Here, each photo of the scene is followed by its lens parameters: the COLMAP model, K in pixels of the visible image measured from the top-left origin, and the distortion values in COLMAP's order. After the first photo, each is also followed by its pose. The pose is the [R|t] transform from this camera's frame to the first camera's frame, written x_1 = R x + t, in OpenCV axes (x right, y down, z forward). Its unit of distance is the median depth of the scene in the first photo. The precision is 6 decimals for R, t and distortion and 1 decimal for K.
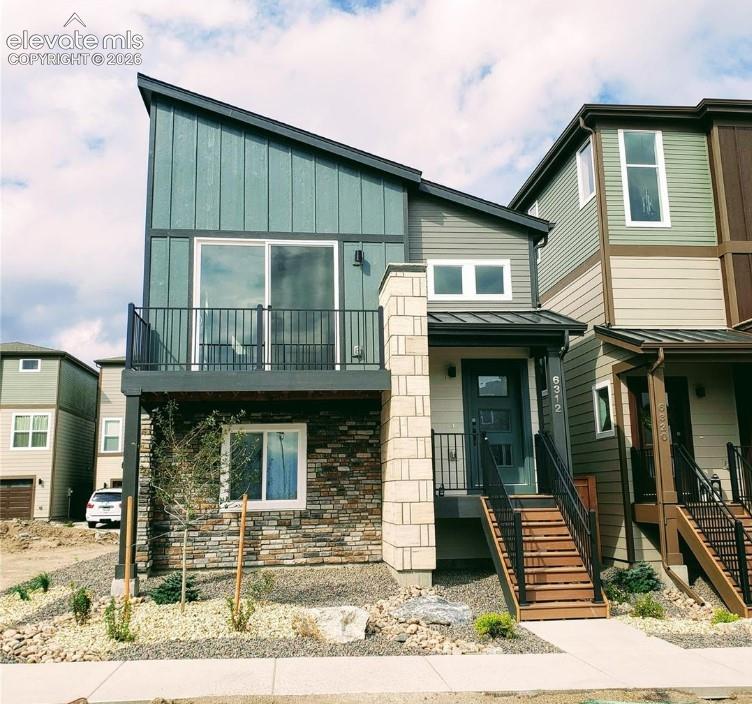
lens RADIAL K [[772.3, 0, 390.8], [0, 772.3, 326.4], [0, 0, 1]] dist [0.184103, -0.513071]
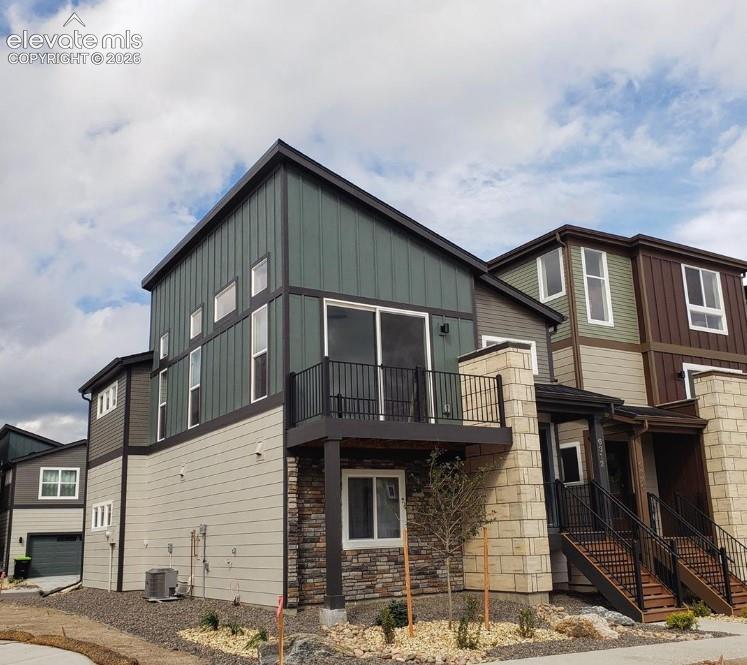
lens RADIAL K [[796.2, 0, 373.5], [0, 796.2, 332.5], [0, 0, 1]] dist [0.177865, -0.456127]
pose [[0.896078, 0.096724, 0.433230, -0.696843], [-0.072639, 0.994767, -0.071849, 0.011643], [-0.437913, 0.032913, 0.898415, -0.045064]]
